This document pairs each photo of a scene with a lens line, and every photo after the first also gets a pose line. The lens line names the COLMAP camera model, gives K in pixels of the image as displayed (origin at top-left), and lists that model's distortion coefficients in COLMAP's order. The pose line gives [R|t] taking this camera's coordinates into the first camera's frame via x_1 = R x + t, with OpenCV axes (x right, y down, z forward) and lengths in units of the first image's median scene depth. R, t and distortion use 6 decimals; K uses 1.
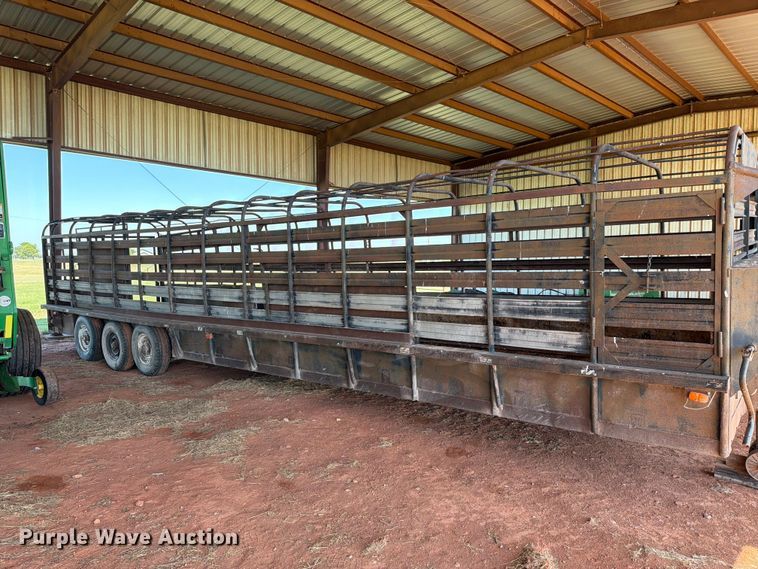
lens RADIAL K [[525.8, 0, 378.6], [0, 525.8, 292.9], [0, 0, 1]] dist [0.080891, -0.091849]
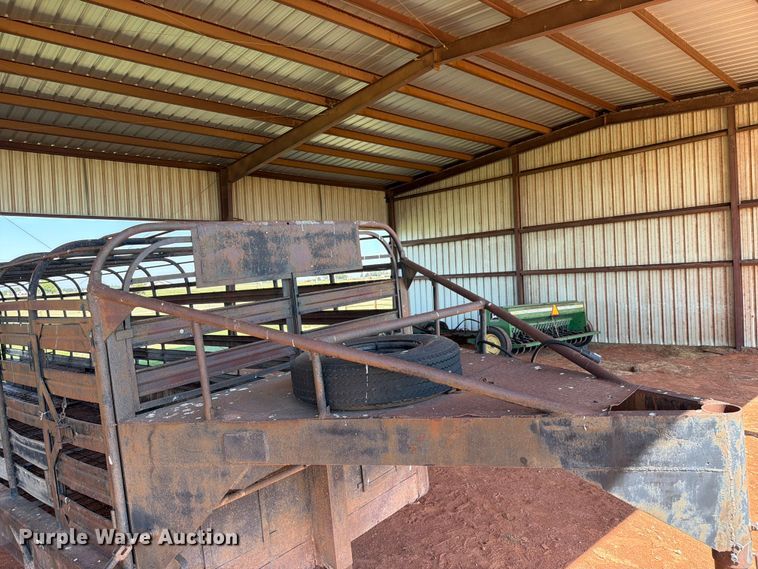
lens RADIAL K [[522.5, 0, 375.1], [0, 522.5, 298.8], [0, 0, 1]] dist [0.095037, -0.142556]
pose [[0.997602, -0.052986, -0.044517, 0.259381], [0.052235, 0.998475, -0.017862, -0.045653], [0.045396, 0.015494, 0.998849, 0.071262]]
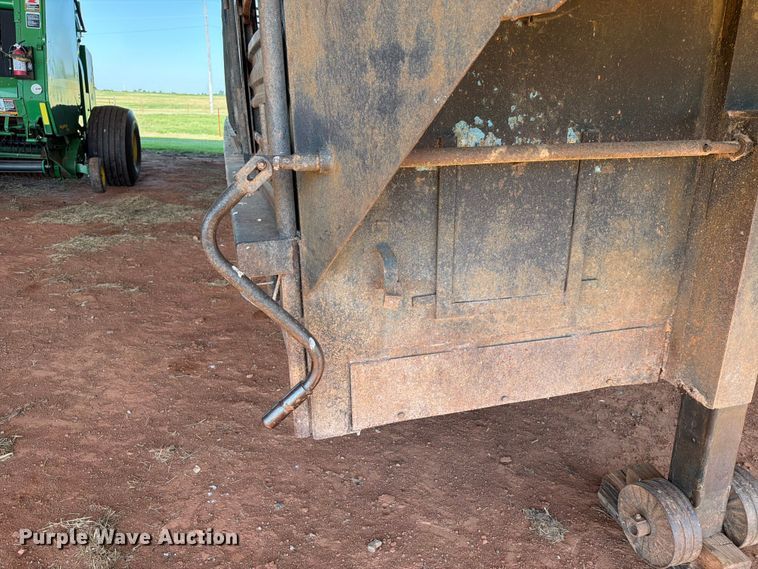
lens RADIAL K [[525.5, 0, 377.5], [0, 525.5, 288.3], [0, 0, 1]] dist [0.062275, -0.084546]
pose [[0.799528, 0.219150, -0.559221, 0.226212], [-0.065899, 0.957446, 0.280990, 0.021360], [0.597002, -0.187807, 0.779947, 0.188439]]
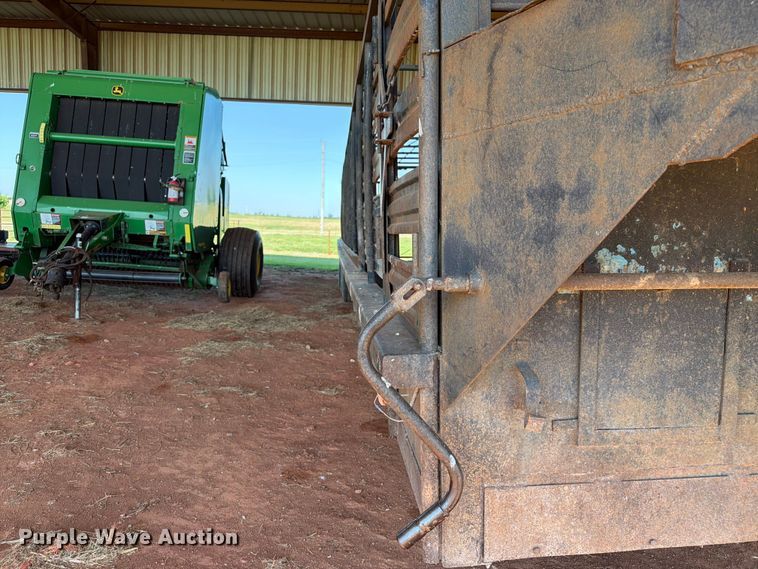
lens RADIAL K [[526.3, 0, 379.0], [0, 526.3, 286.4], [0, 0, 1]] dist [0.055060, -0.088019]
pose [[0.682966, 0.111007, -0.721966, 0.222375], [-0.079168, 0.993812, 0.077914, 0.020950], [0.726147, 0.003944, 0.687528, 0.179835]]
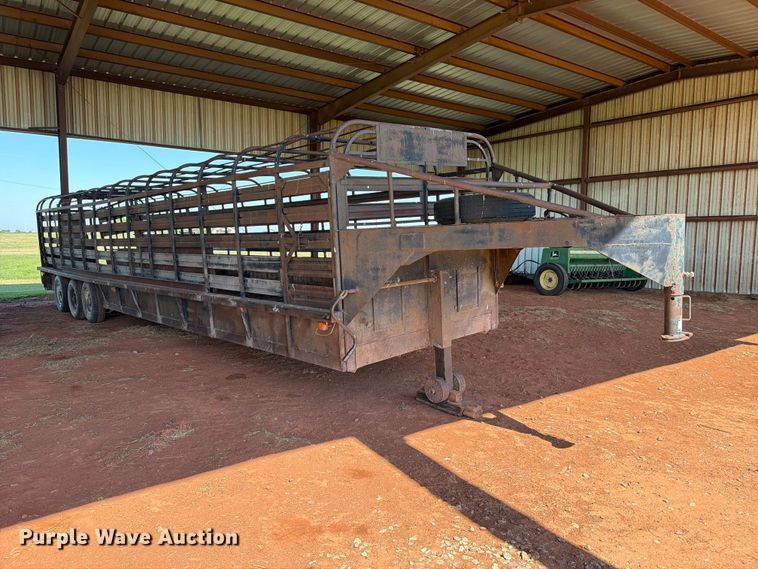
lens RADIAL K [[526.9, 0, 377.4], [0, 526.9, 296.8], [0, 0, 1]] dist [0.033535, -0.031843]
pose [[0.989514, 0.015851, -0.143566, 0.232931], [-0.007830, 0.998385, 0.056263, 0.011289], [0.144226, -0.054549, 0.988040, -0.071959]]
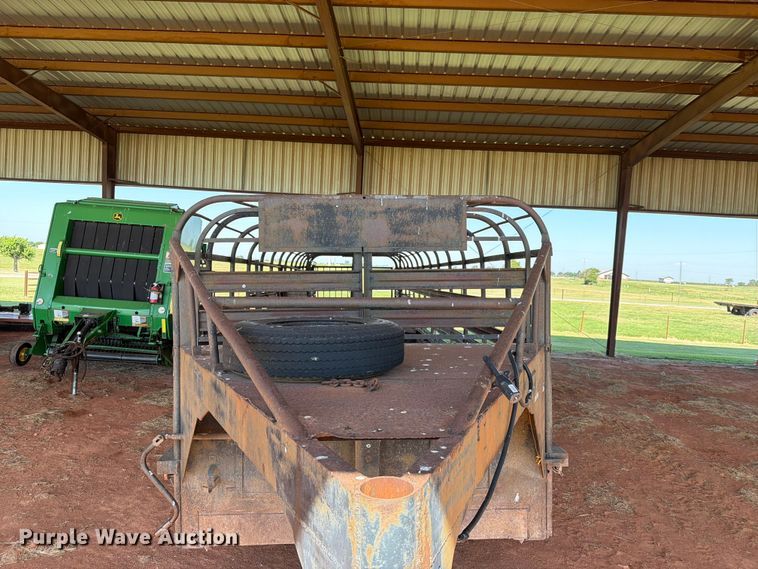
lens RADIAL K [[526.8, 0, 379.5], [0, 526.8, 285.6], [0, 0, 1]] dist [0.022842, -0.041534]
pose [[0.659628, 0.054084, -0.749644, 0.387724], [-0.091959, 0.995721, -0.009079, -0.041673], [0.745946, 0.074925, 0.661779, 0.156981]]
